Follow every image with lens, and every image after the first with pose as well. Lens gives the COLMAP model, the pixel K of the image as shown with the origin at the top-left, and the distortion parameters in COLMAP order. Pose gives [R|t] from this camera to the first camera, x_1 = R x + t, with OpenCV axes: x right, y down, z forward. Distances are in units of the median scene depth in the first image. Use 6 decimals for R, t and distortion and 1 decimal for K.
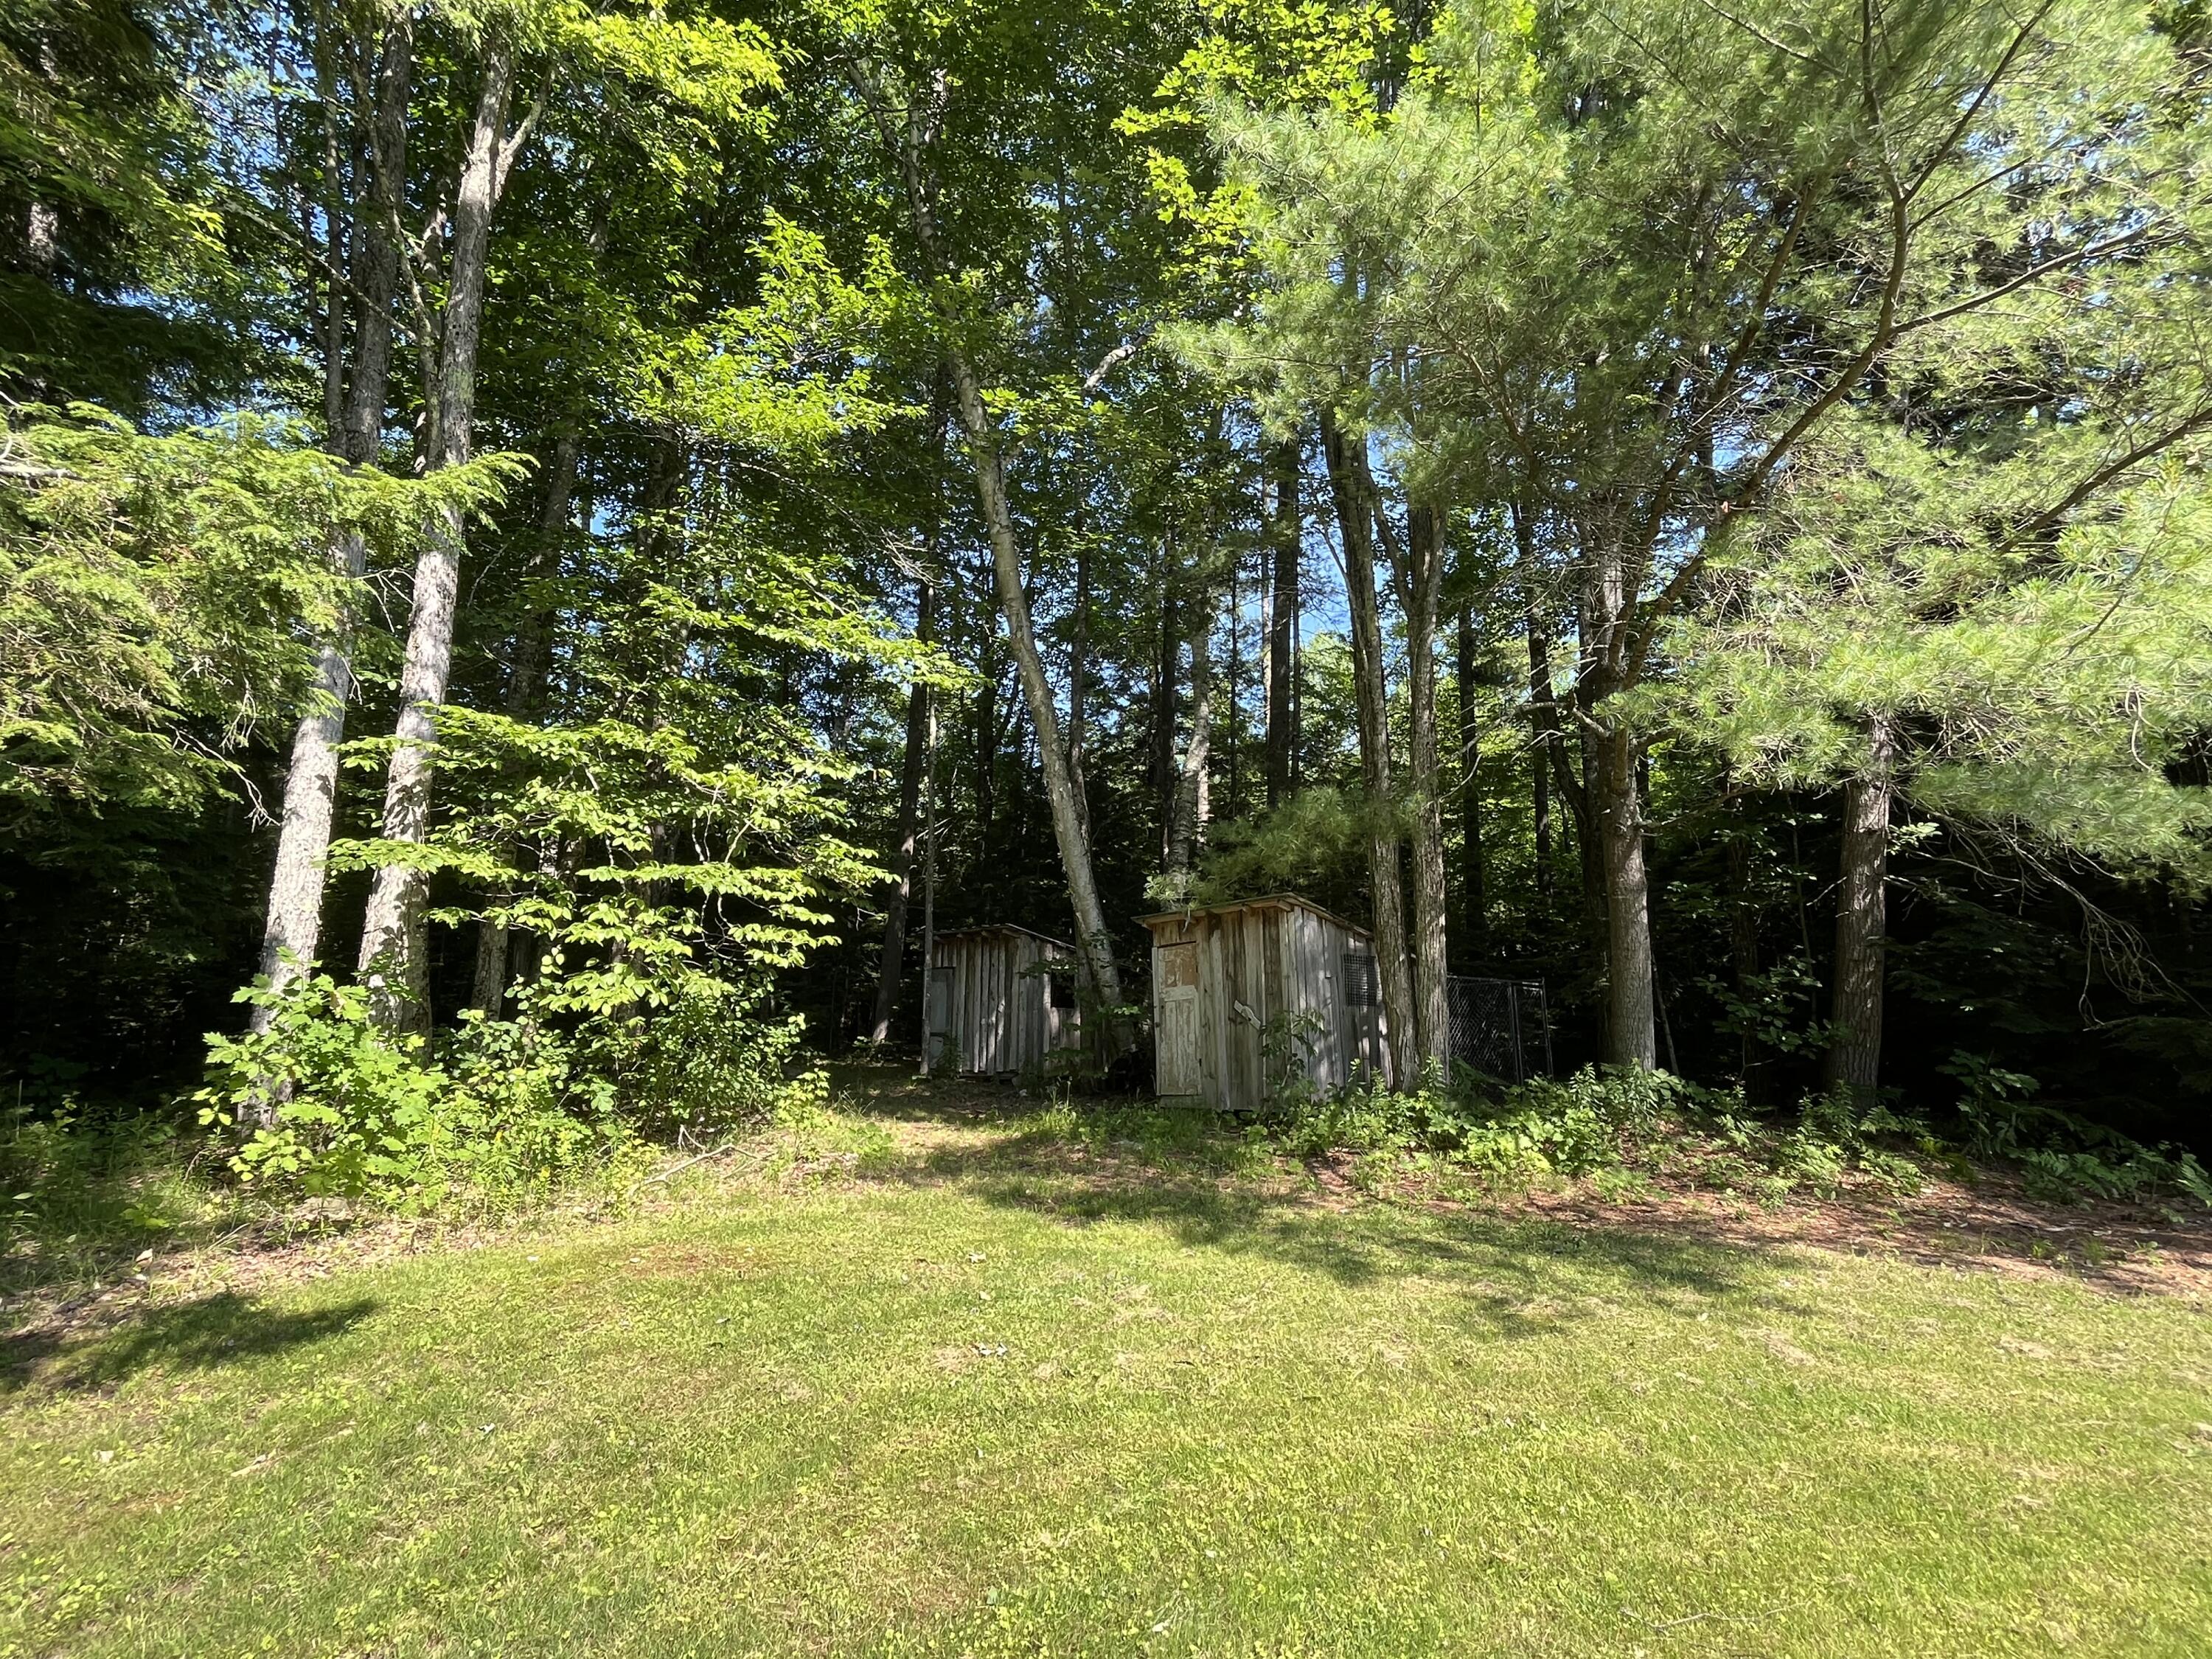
lens RADIAL K [[1088.6, 0, 1100.6], [0, 1088.6, 826.0], [0, 0, 1]] dist [-0.000814, 0.000029]
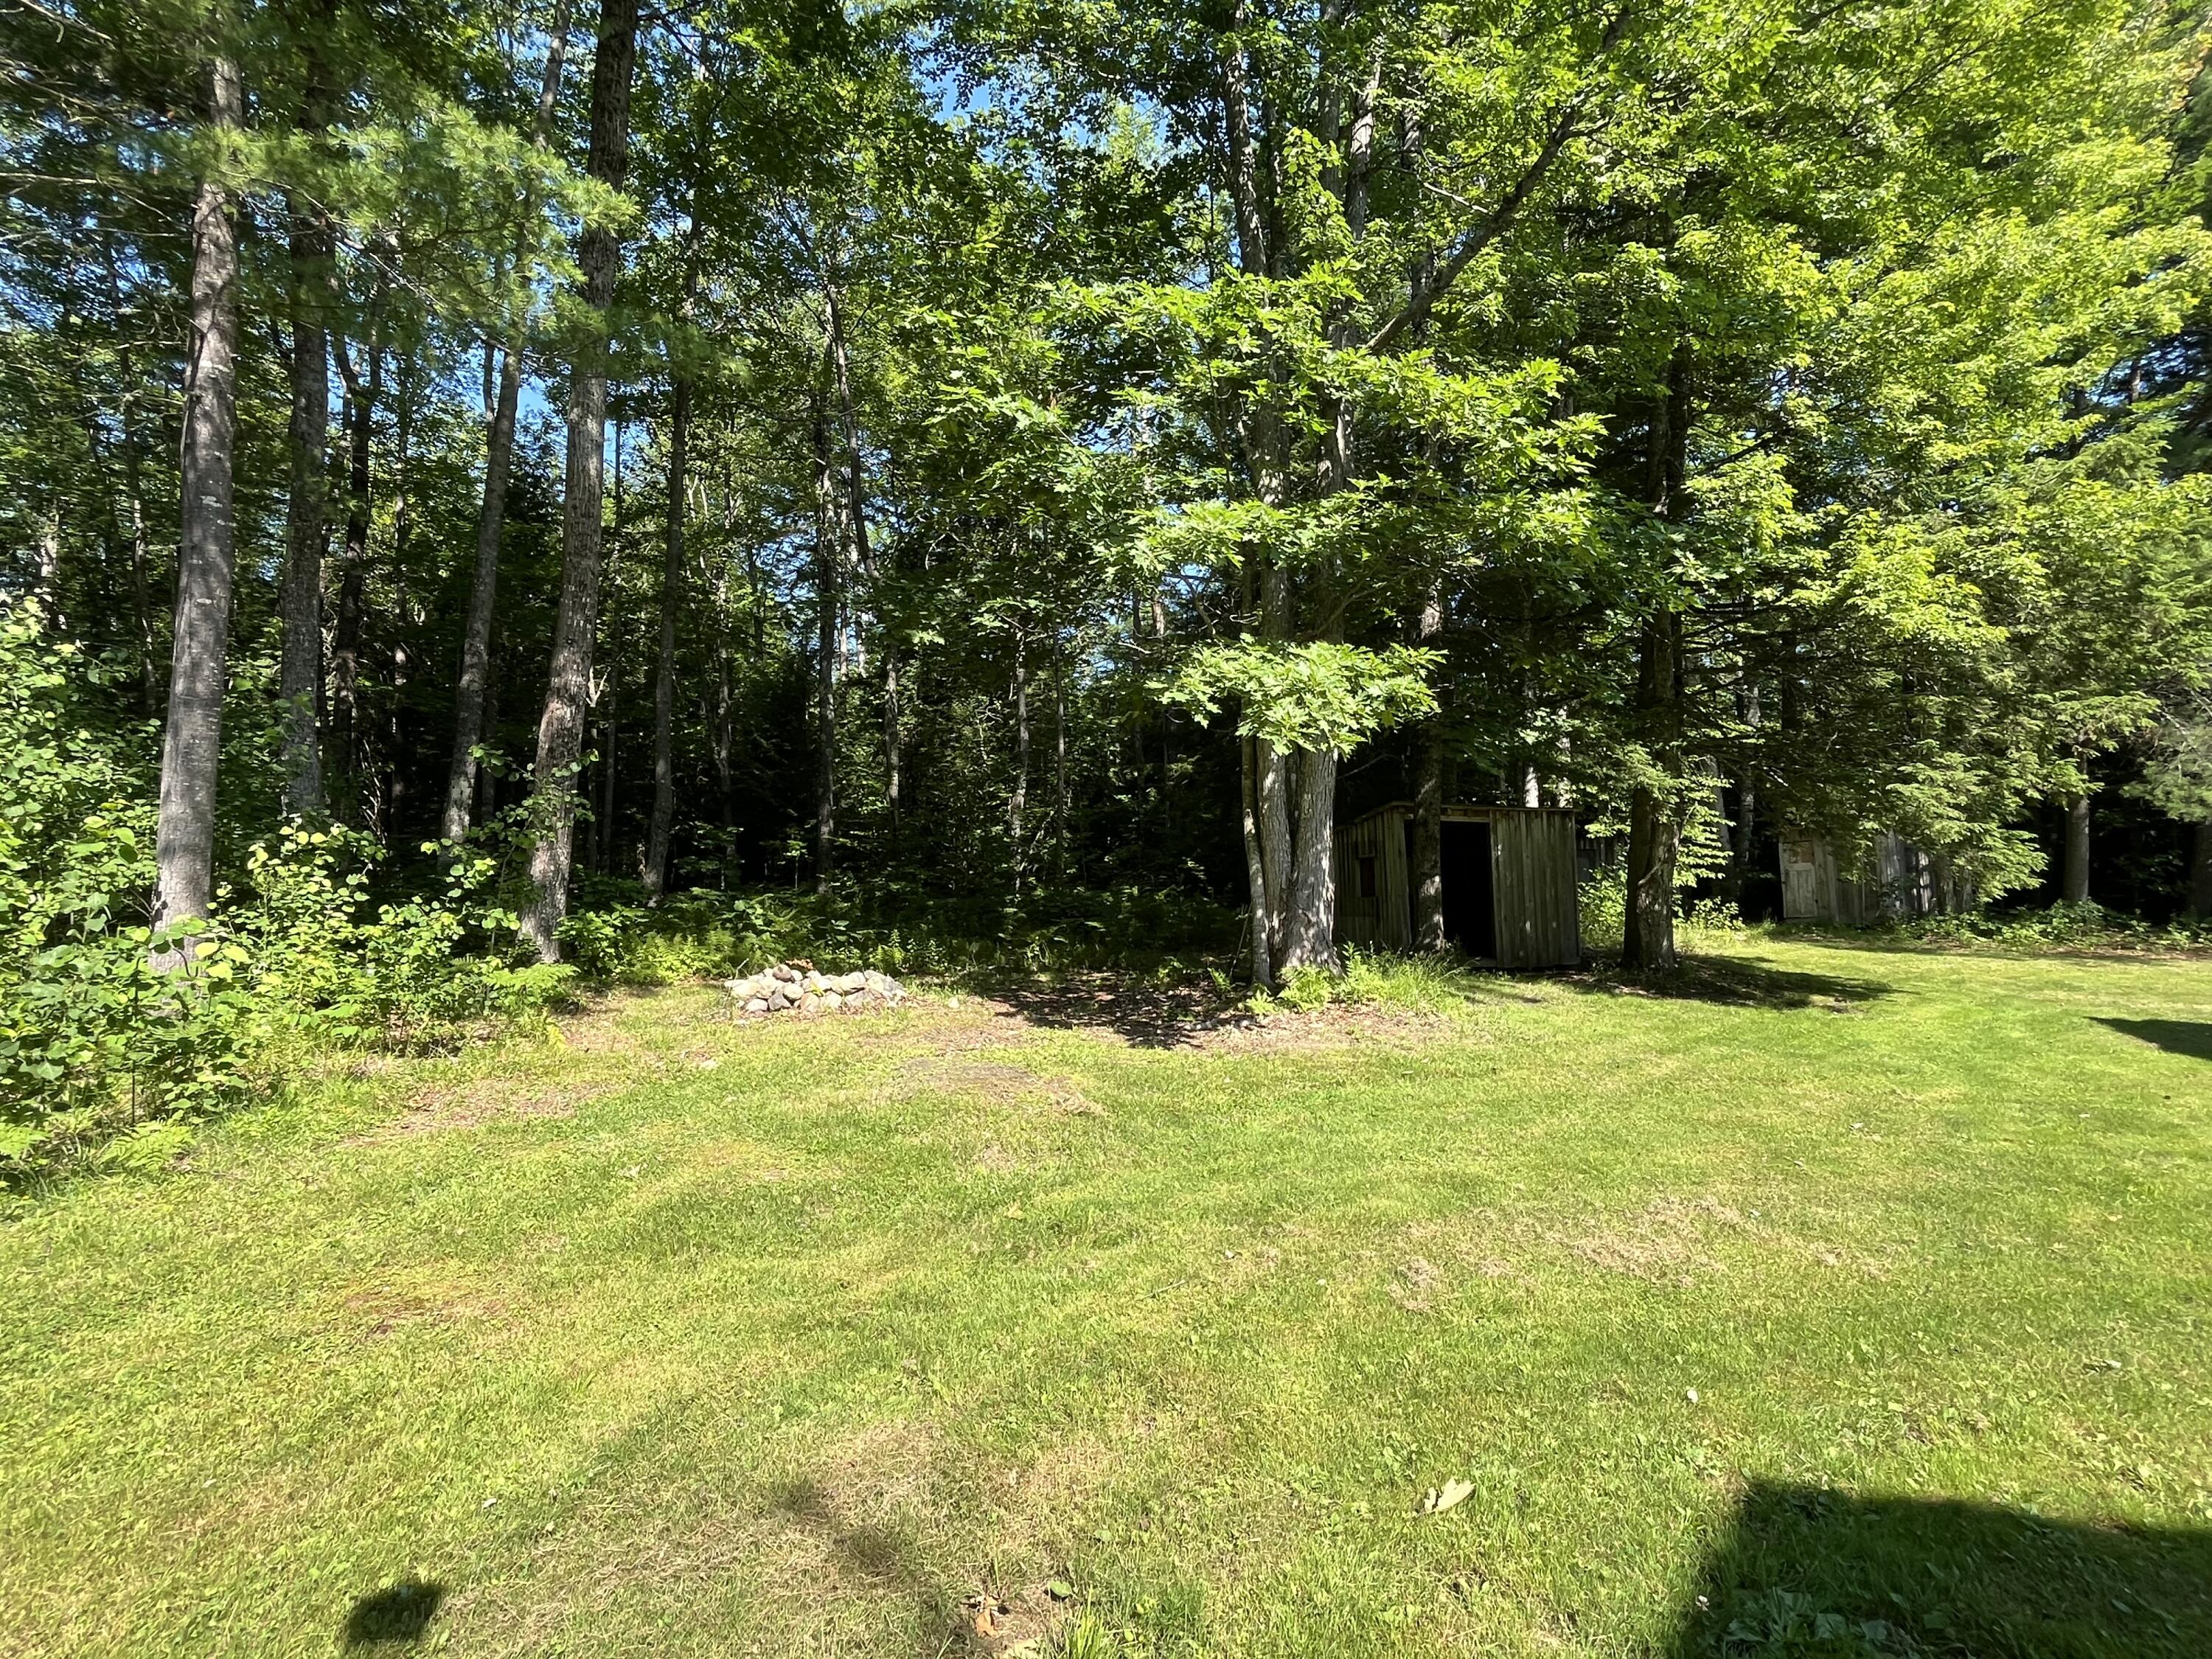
lens RADIAL K [[1088.6, 0, 1104.2], [0, 1088.6, 825.4], [0, 0, 1]] dist [-0.000814, 0.000029]
pose [[0.980807, -0.002180, -0.194969, -1.098745], [0.023735, 0.993837, 0.108285, -0.234916], [0.193531, -0.110834, 0.974814, -1.625582]]
